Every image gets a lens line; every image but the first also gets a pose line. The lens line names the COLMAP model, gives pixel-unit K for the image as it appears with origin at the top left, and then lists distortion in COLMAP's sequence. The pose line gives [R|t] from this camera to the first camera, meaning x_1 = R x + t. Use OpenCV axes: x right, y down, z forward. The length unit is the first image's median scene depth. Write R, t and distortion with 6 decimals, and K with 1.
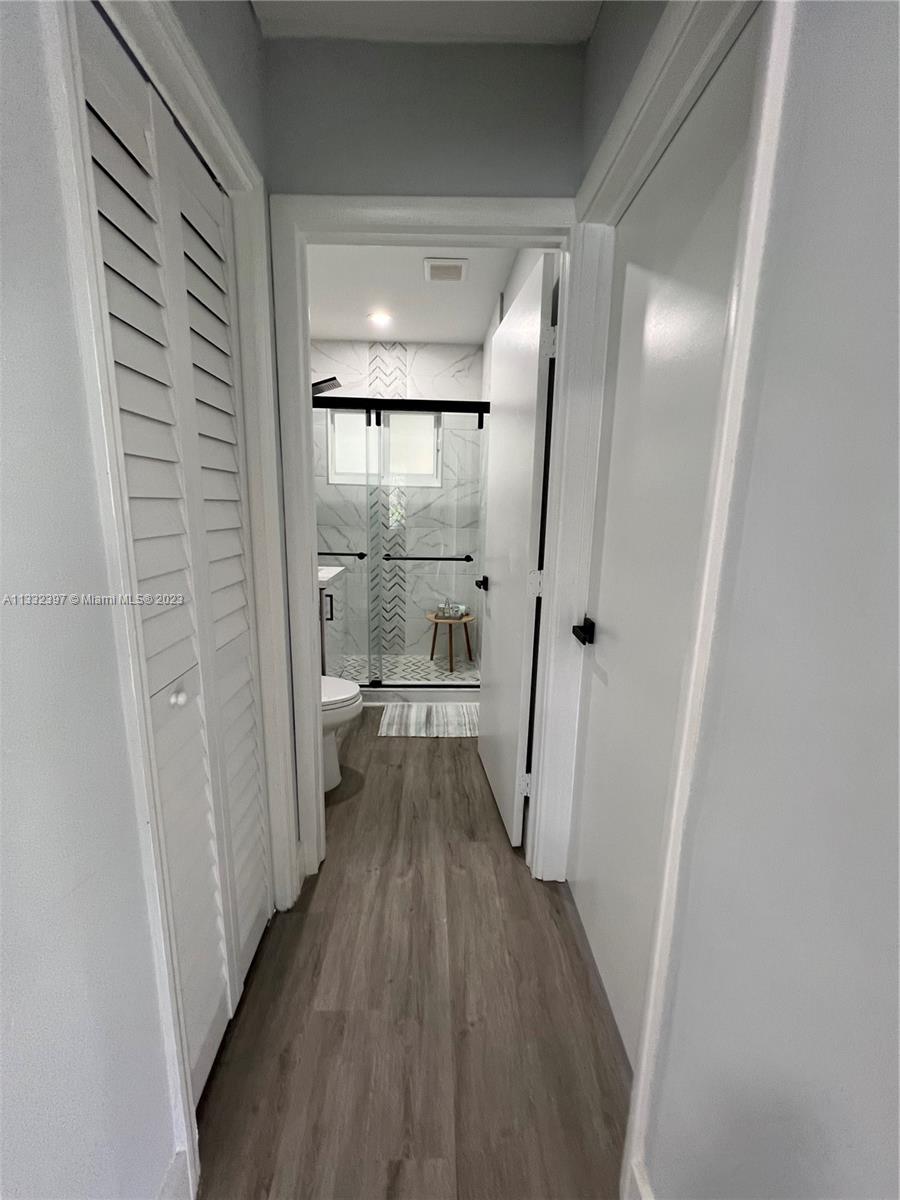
lens RADIAL K [[482.0, 0, 446.1], [0, 482.0, 604.2], [0, 0, 1]] dist [-0.001578, 0.001230]
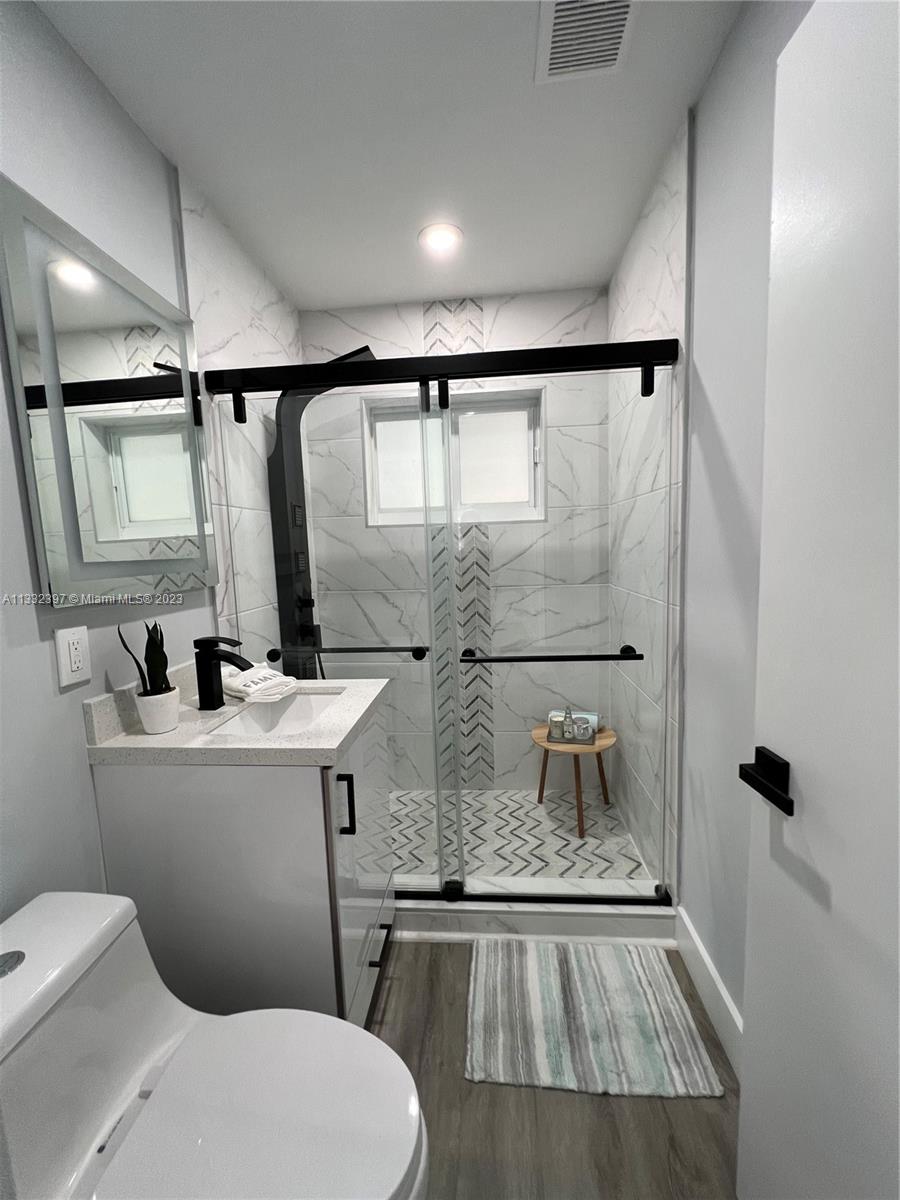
lens RADIAL K [[482.0, 0, 444.7], [0, 482.0, 600.6], [0, 0, 1]] dist [-0.001578, 0.001230]
pose [[0.990241, -0.043486, -0.132410, -0.064793], [0.031528, 0.995342, -0.091103, -0.094575], [0.135755, 0.086039, 0.986999, 0.409403]]
